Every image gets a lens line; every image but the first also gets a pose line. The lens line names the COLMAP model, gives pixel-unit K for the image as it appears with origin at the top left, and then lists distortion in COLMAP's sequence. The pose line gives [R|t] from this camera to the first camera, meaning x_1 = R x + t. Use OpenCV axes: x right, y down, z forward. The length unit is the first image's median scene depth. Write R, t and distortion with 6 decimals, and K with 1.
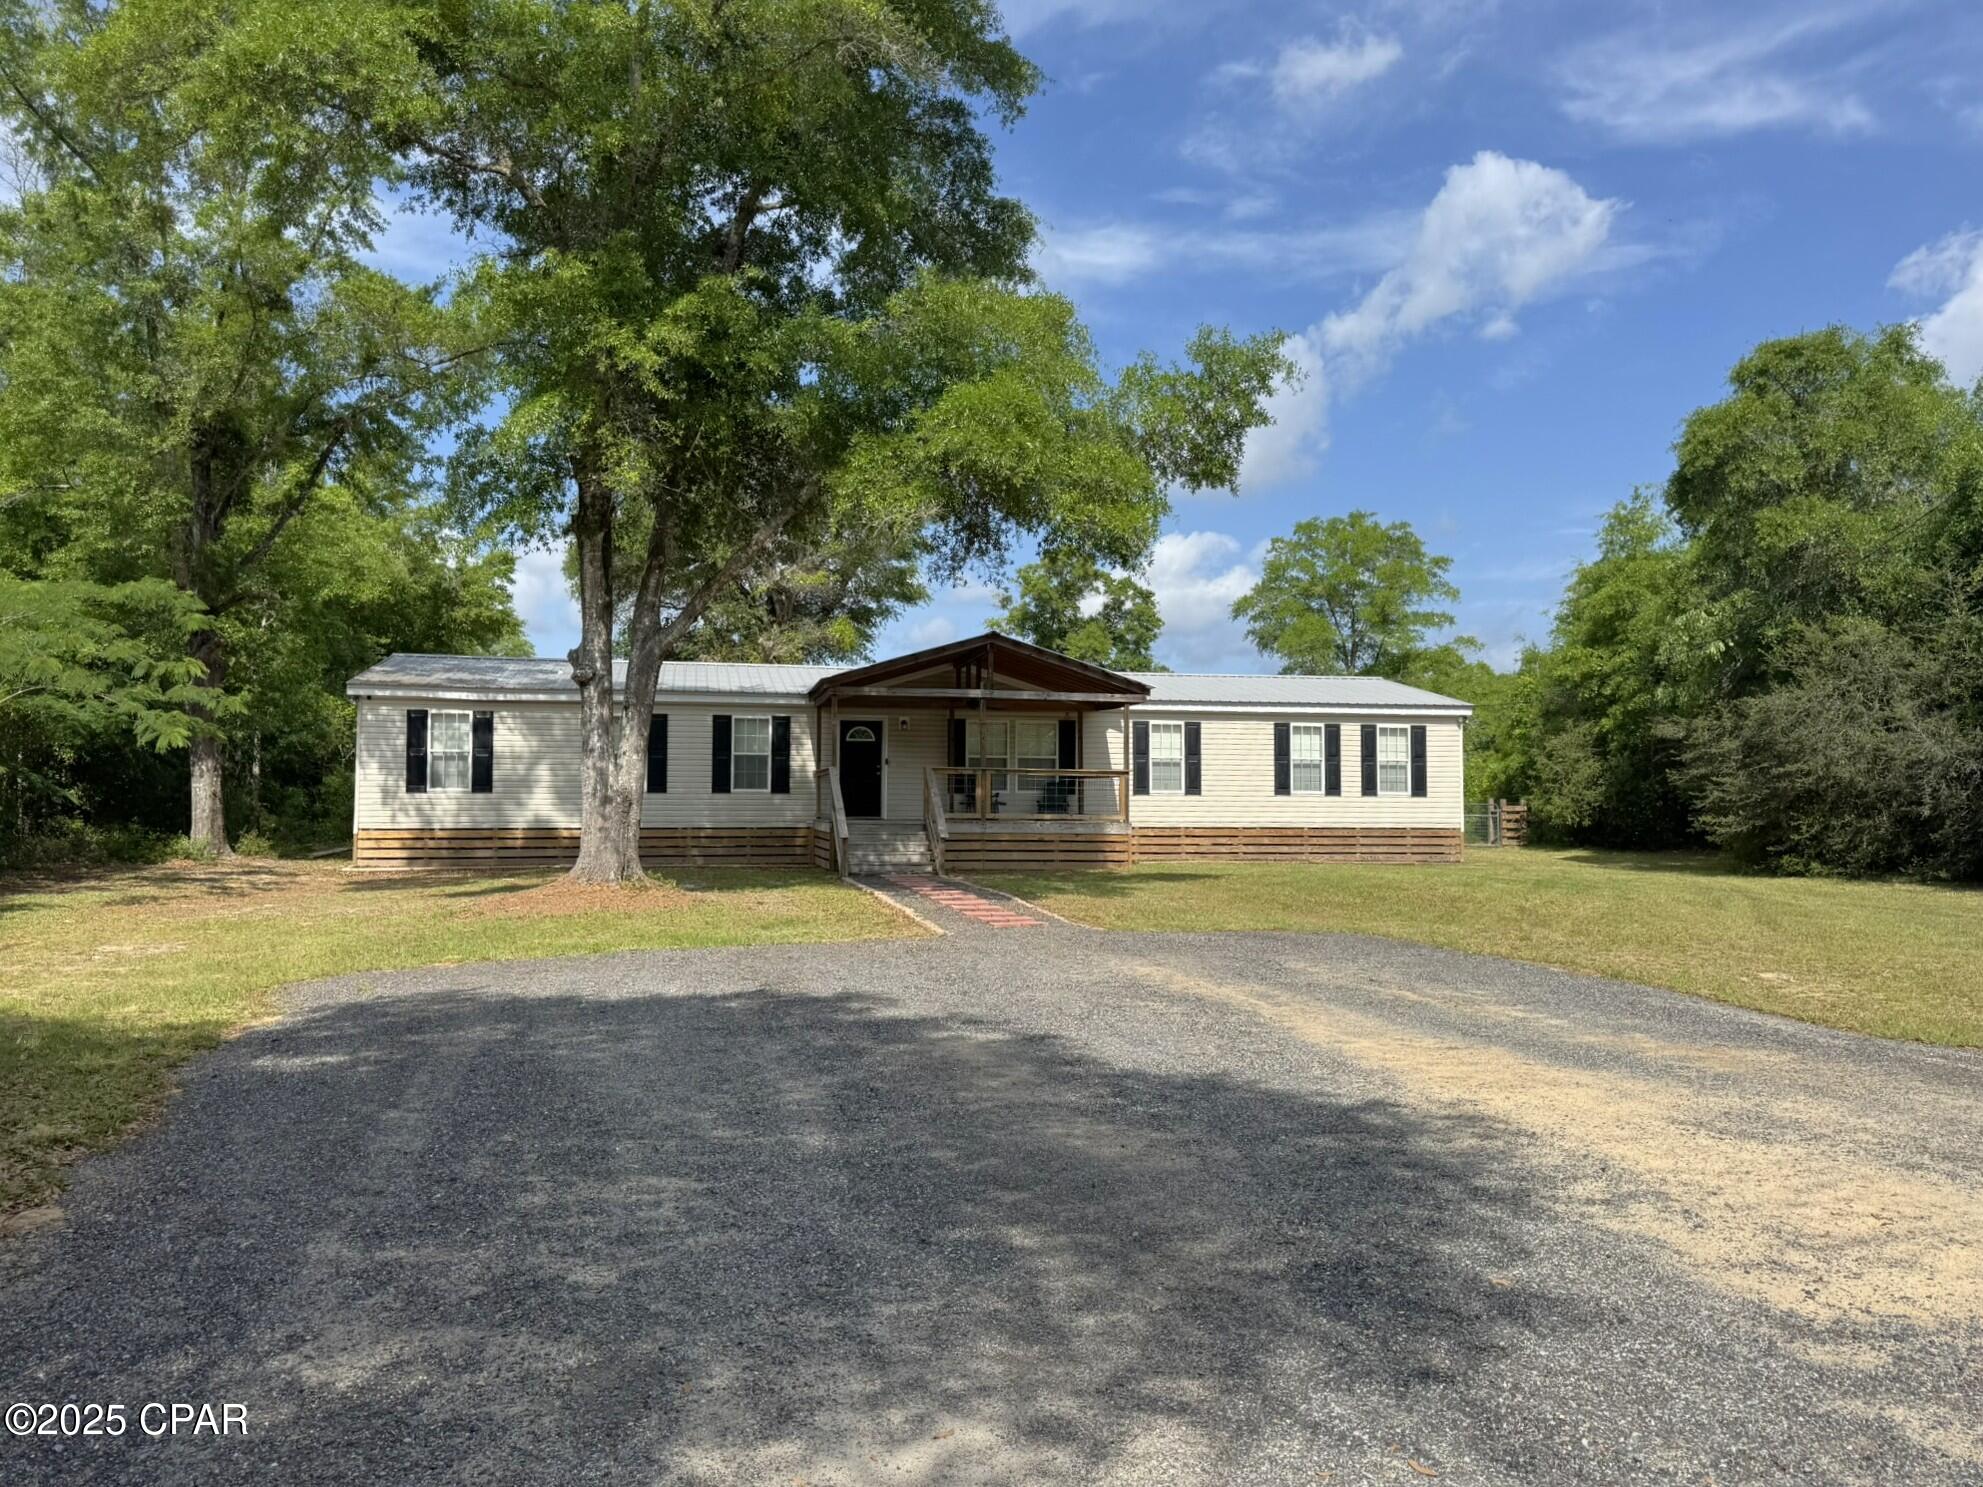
lens RADIAL K [[1388.3, 0, 991.5], [0, 1388.3, 743.5], [0, 0, 1]] dist [0.124998, -0.000515]
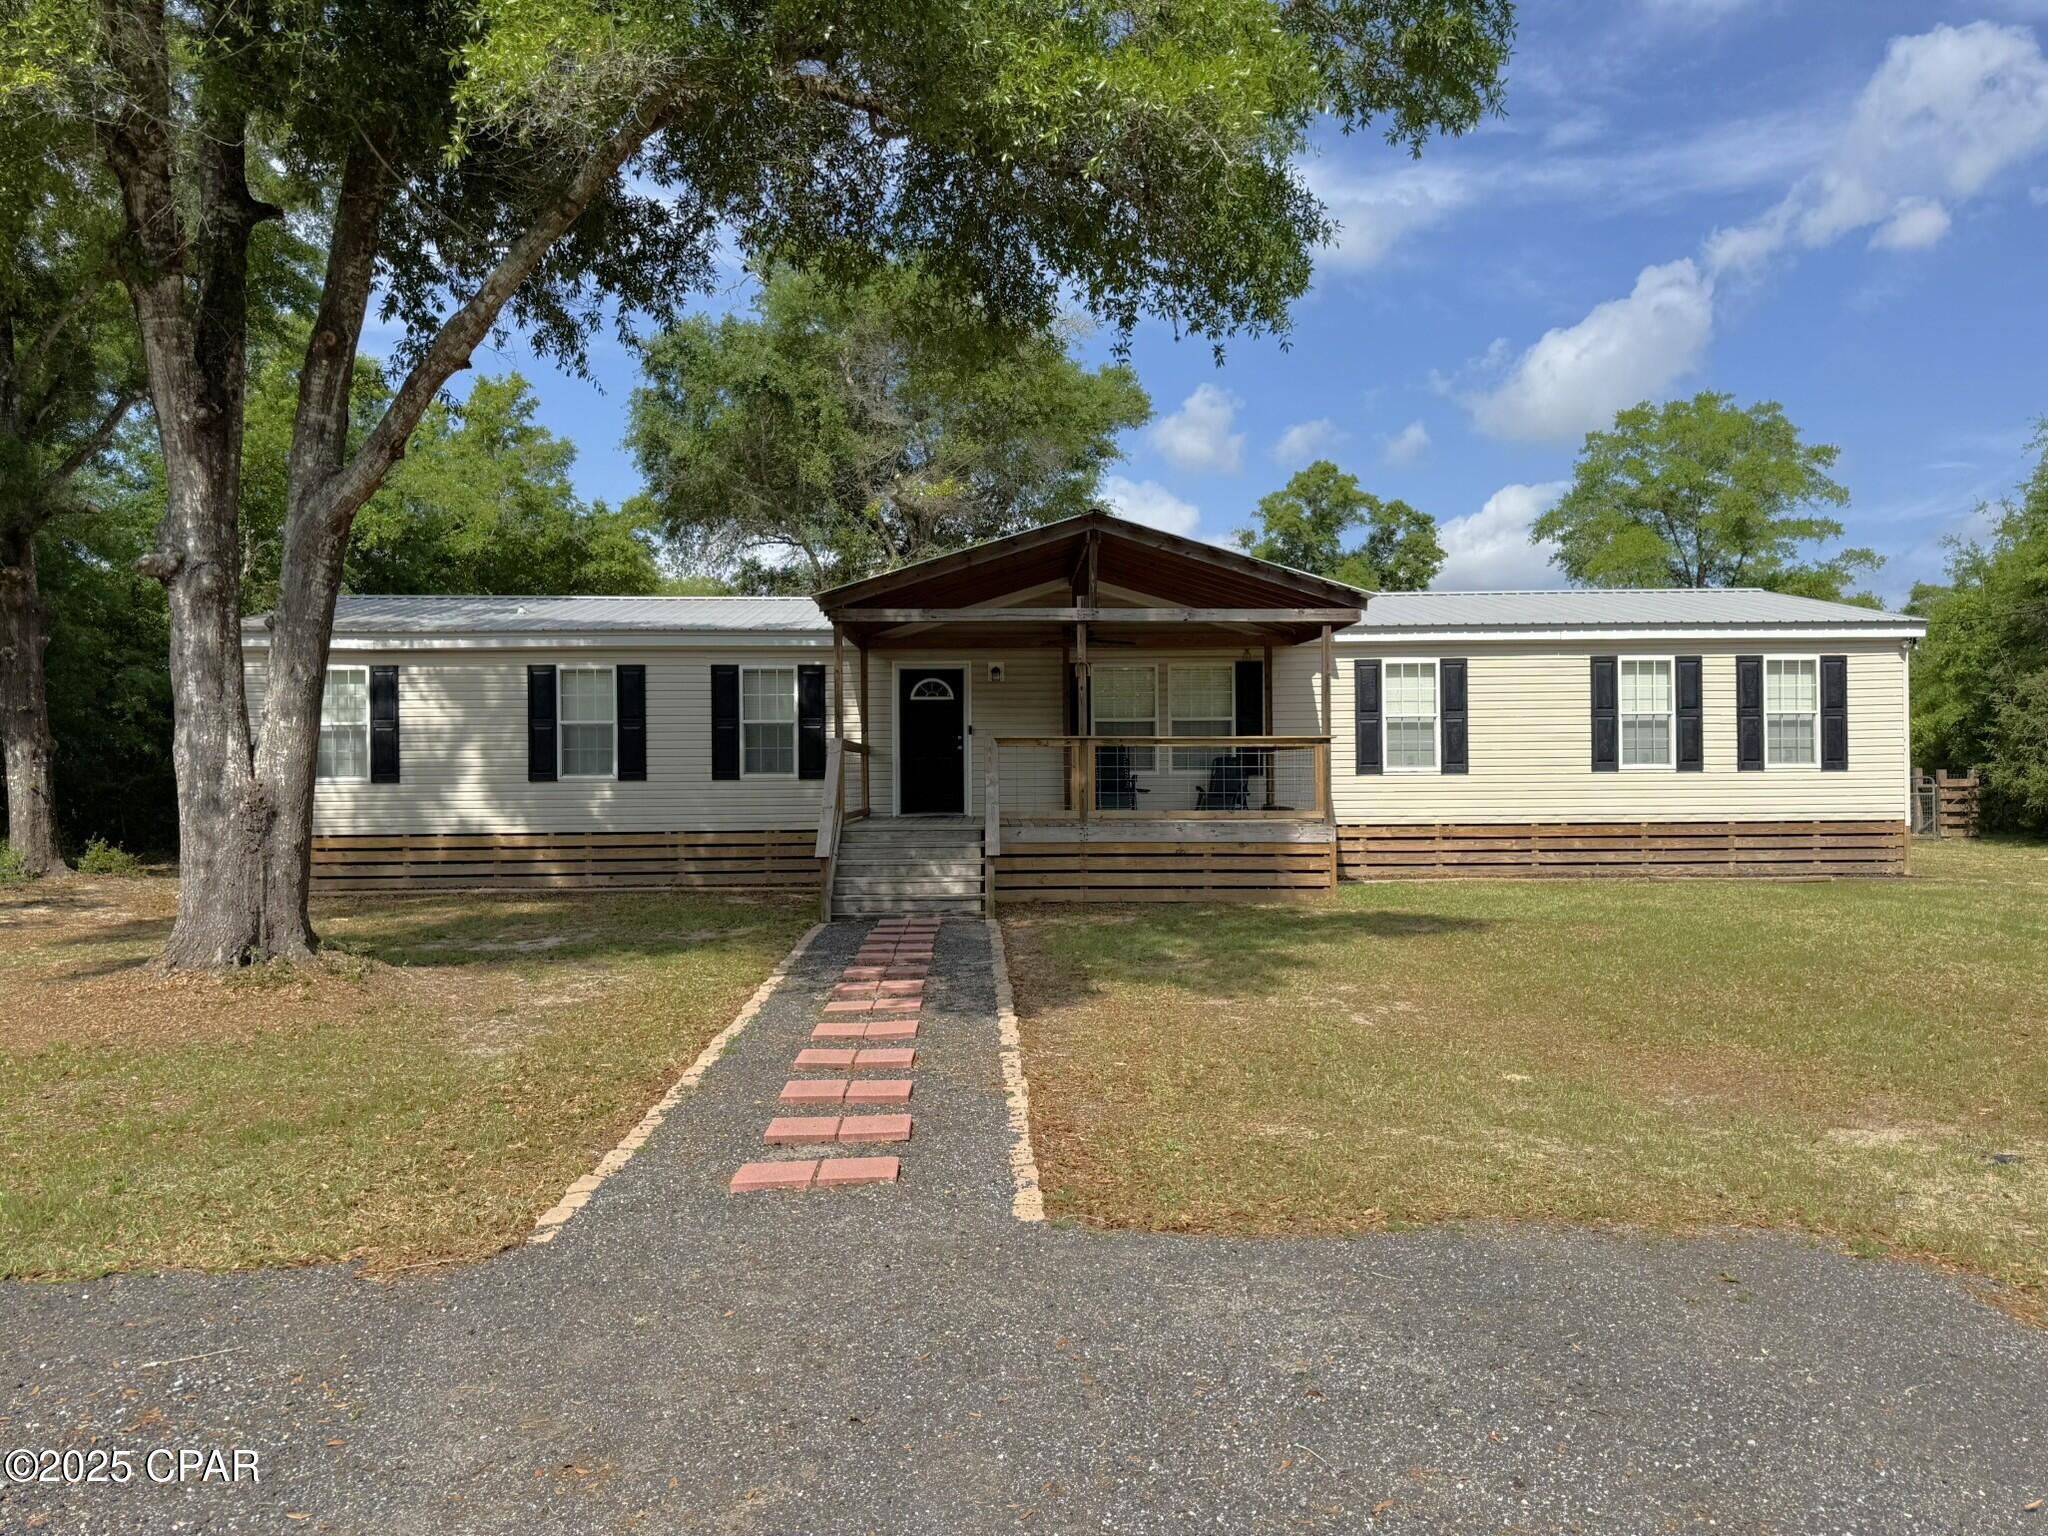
lens RADIAL K [[1426.1, 0, 1024.0], [0, 1426.1, 768.0], [0, 0, 1]] dist [0.072050, -0.091794]
pose [[0.984364, -0.013846, -0.175603, 0.065199], [0.020086, 0.999227, 0.033805, 0.008299], [0.174999, -0.036803, 0.983880, 0.317383]]
